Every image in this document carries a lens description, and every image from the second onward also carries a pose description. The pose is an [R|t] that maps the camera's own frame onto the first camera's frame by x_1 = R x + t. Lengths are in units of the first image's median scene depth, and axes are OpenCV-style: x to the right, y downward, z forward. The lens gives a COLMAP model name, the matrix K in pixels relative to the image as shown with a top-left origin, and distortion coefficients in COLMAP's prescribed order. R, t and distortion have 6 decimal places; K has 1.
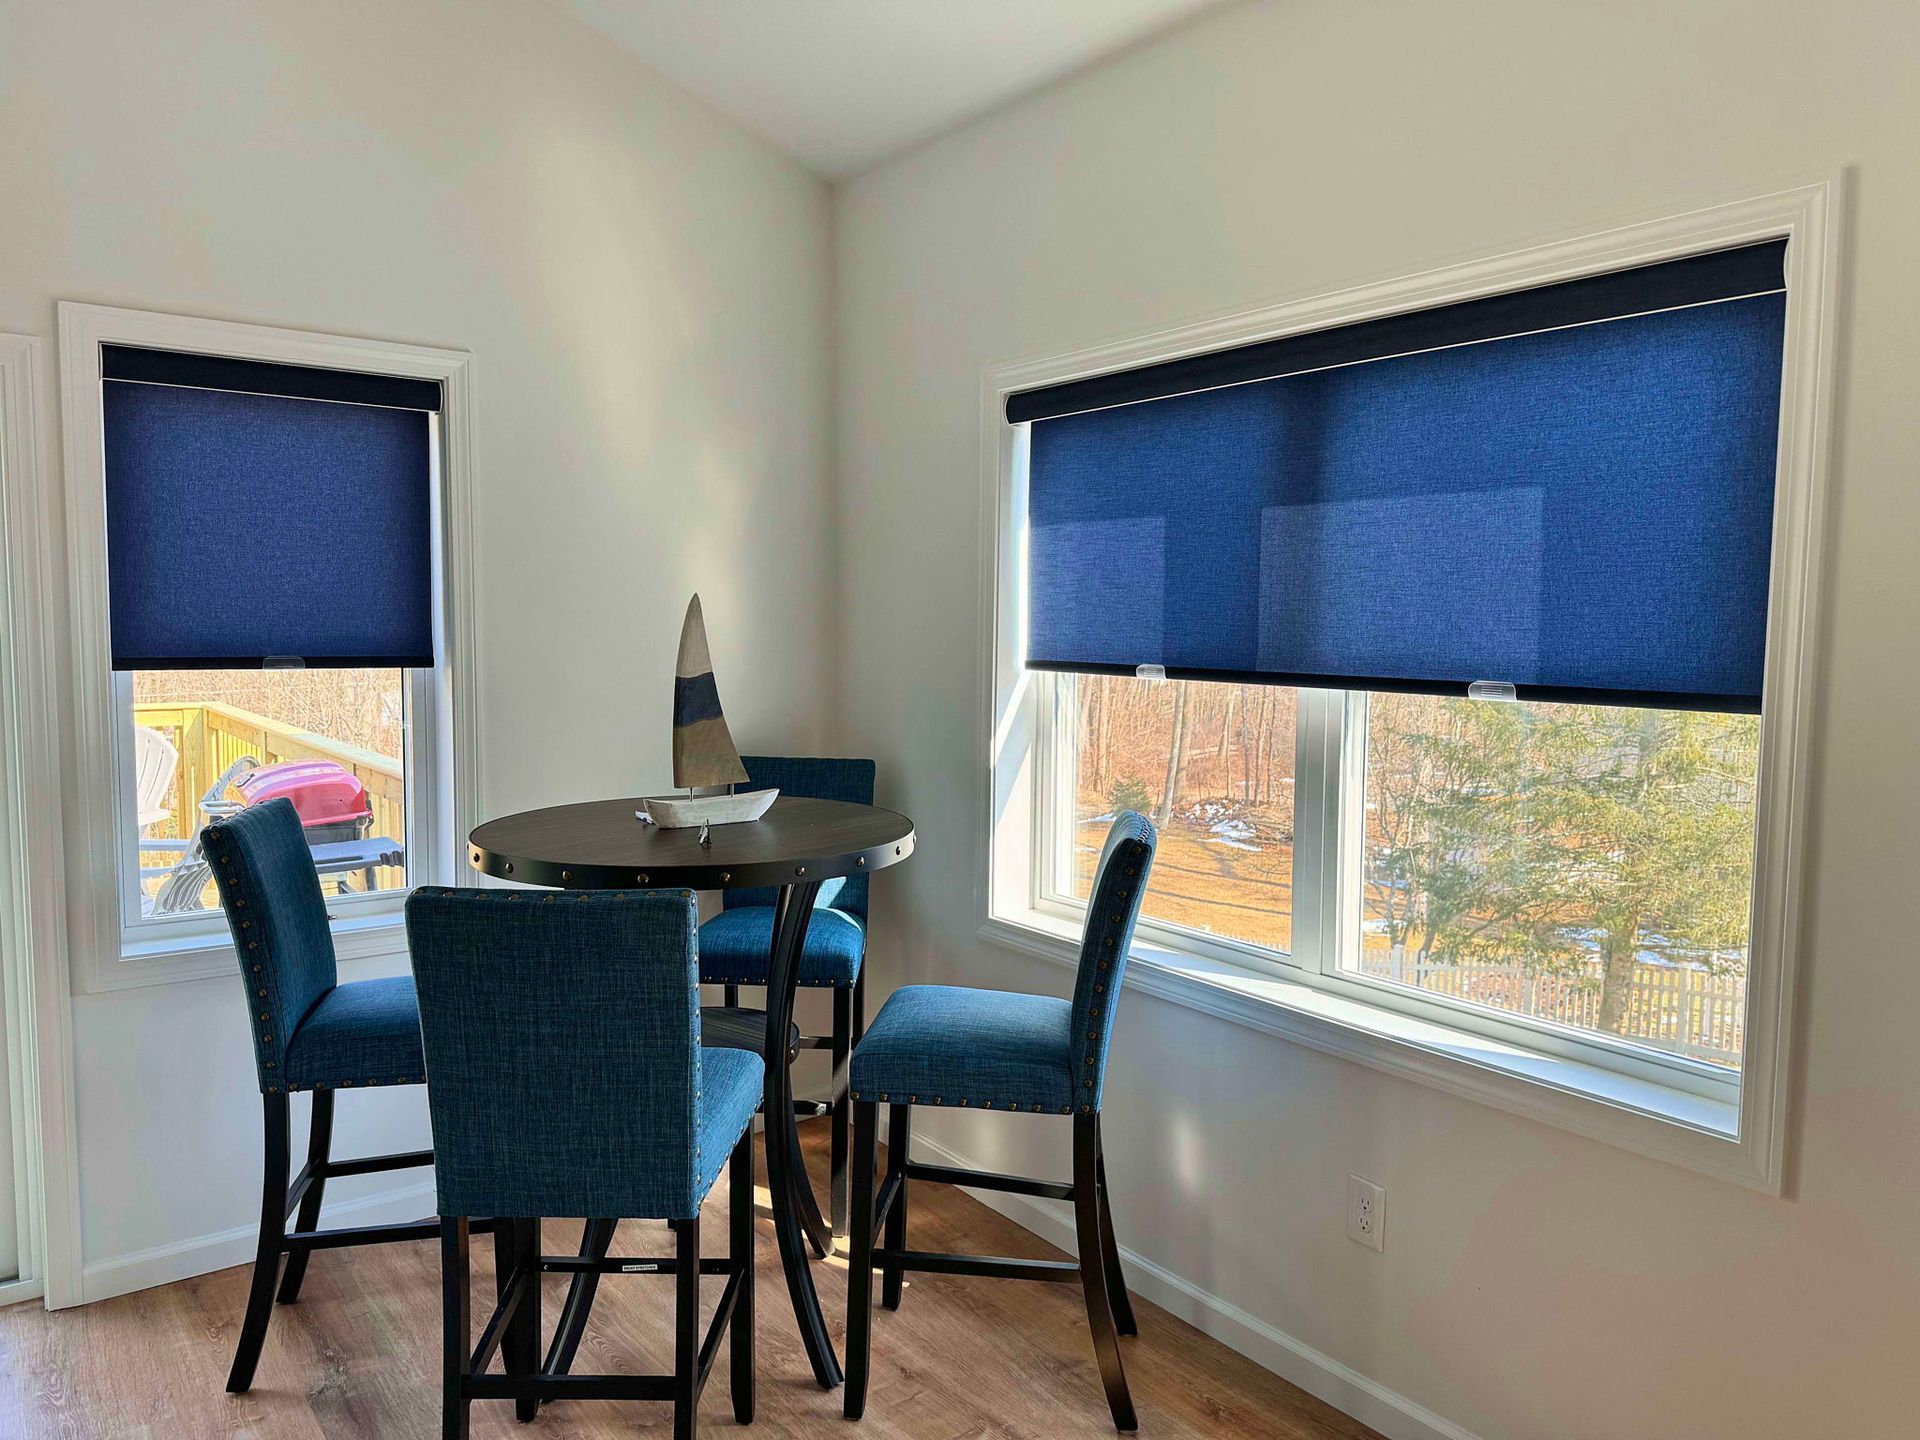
lens RADIAL K [[1337.5, 0, 960.3], [0, 1337.5, 725.4], [0, 0, 1]] dist [0.007930, -0.009813]
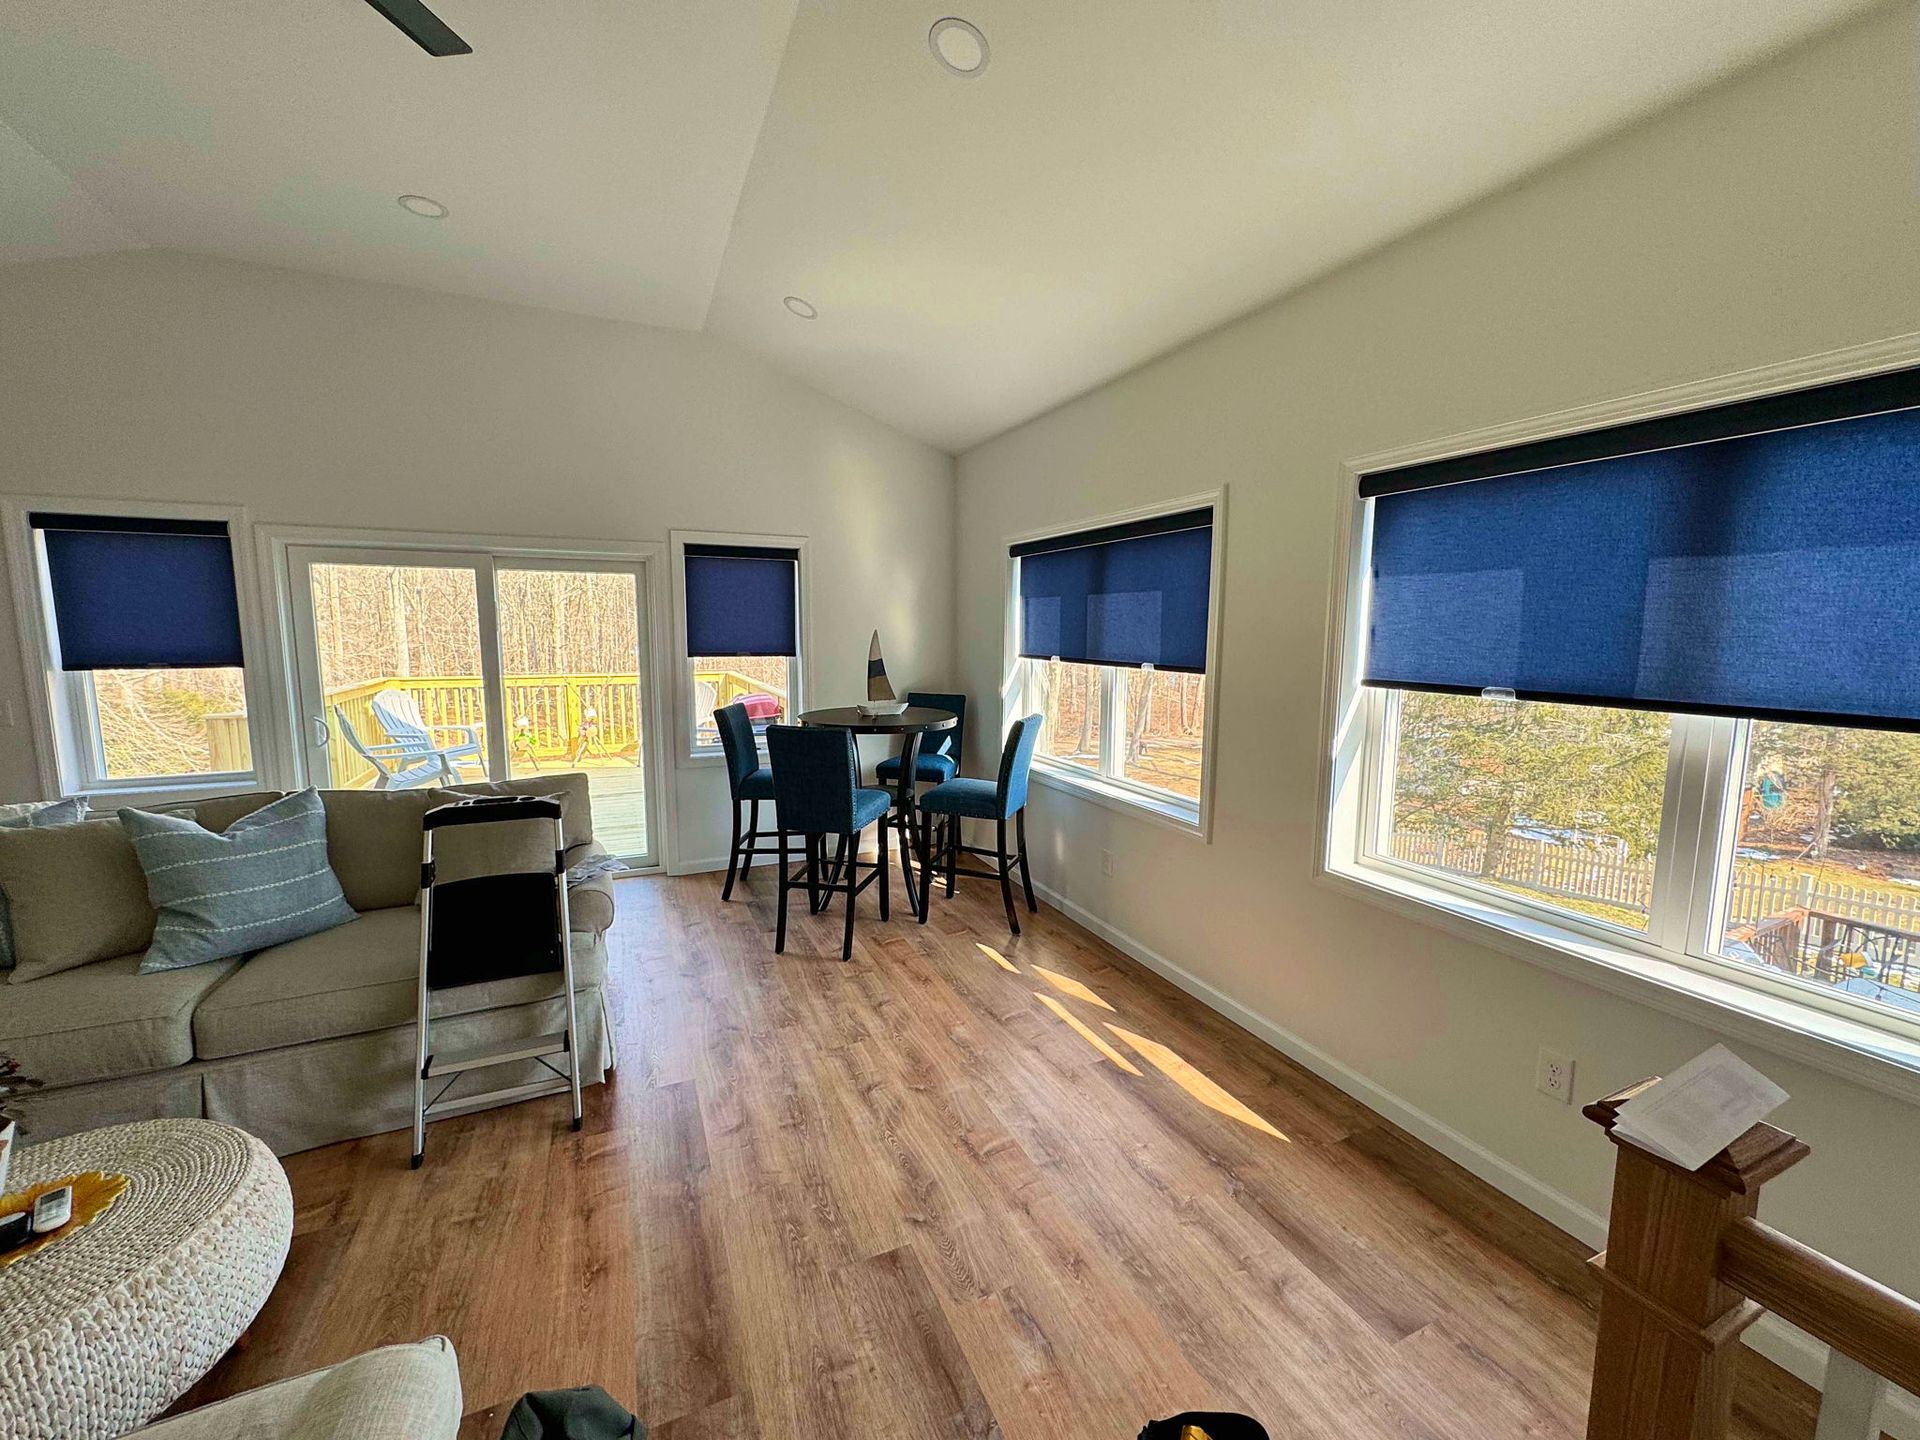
lens RADIAL K [[768.2, 0, 960.3], [0, 768.2, 718.6], [0, 0, 1]] dist [-0.001336, 0.000044]
pose [[0.973856, 0.021851, -0.226114, 0.316204], [-0.013250, 0.999132, 0.039486, 0.018487], [0.226780, -0.035458, 0.973300, -0.481945]]
